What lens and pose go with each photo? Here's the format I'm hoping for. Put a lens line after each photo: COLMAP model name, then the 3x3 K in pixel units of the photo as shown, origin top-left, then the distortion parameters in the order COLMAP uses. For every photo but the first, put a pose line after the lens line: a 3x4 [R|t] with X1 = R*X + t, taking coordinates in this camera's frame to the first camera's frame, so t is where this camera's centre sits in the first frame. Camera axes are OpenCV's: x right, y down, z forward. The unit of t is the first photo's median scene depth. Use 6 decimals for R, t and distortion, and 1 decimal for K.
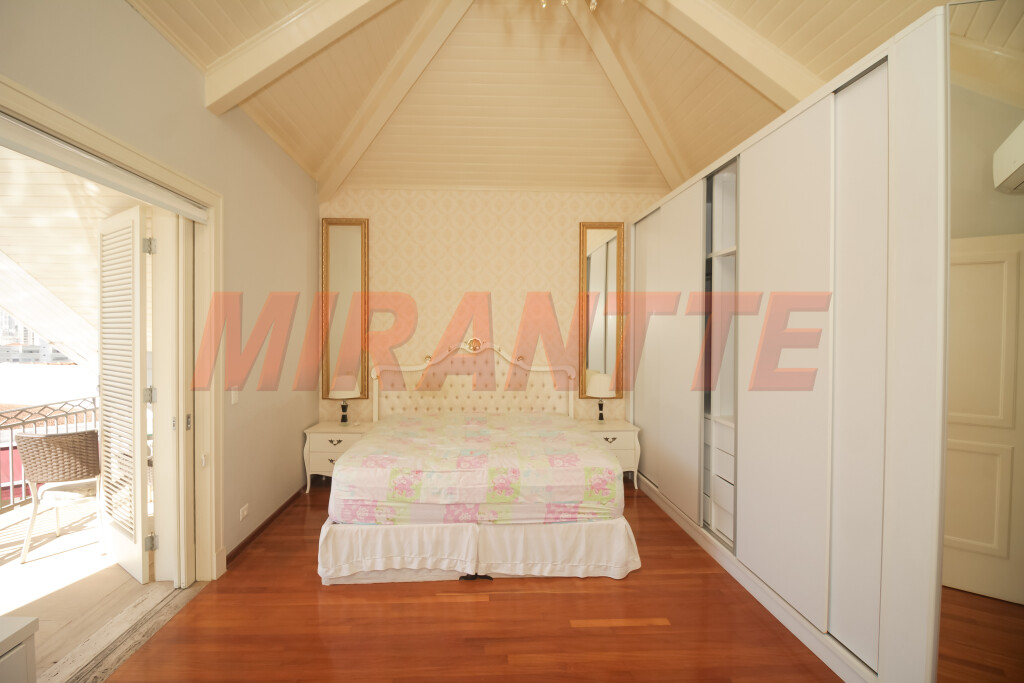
lens RADIAL K [[472.5, 0, 493.0], [0, 472.5, 335.7], [0, 0, 1]] dist [-0.009475, -0.006149]
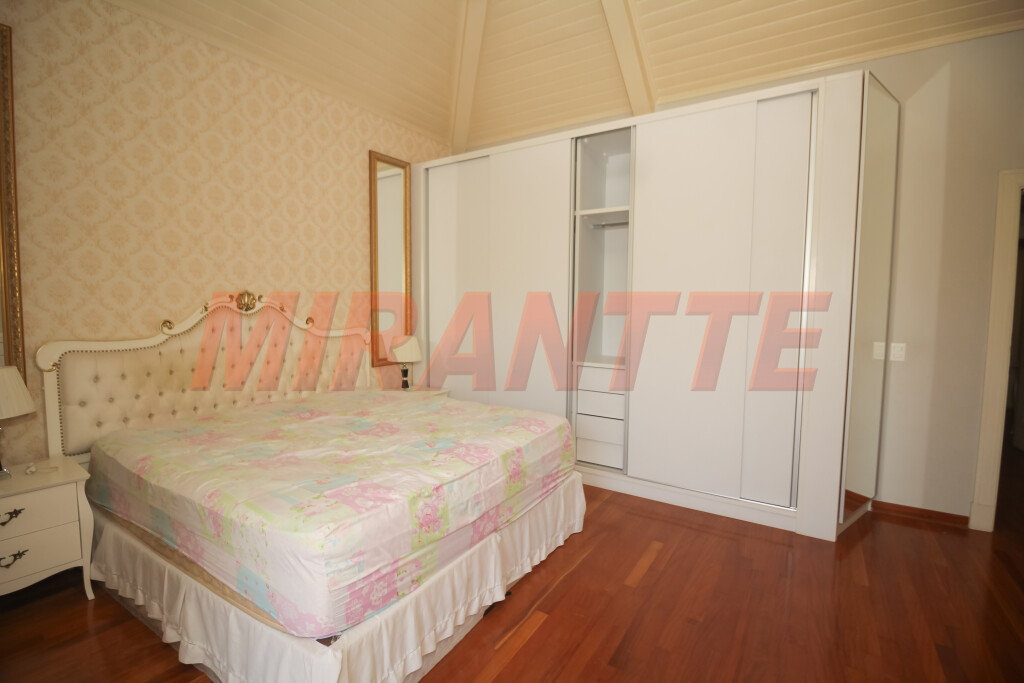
lens RADIAL K [[472.5, 0, 510.9], [0, 472.5, 338.4], [0, 0, 1]] dist [-0.009475, -0.006149]
pose [[0.587805, -0.059318, 0.806825, -0.600970], [0.004748, 0.997544, 0.069881, 0.045043], [-0.808988, -0.037245, 0.586643, 0.561364]]
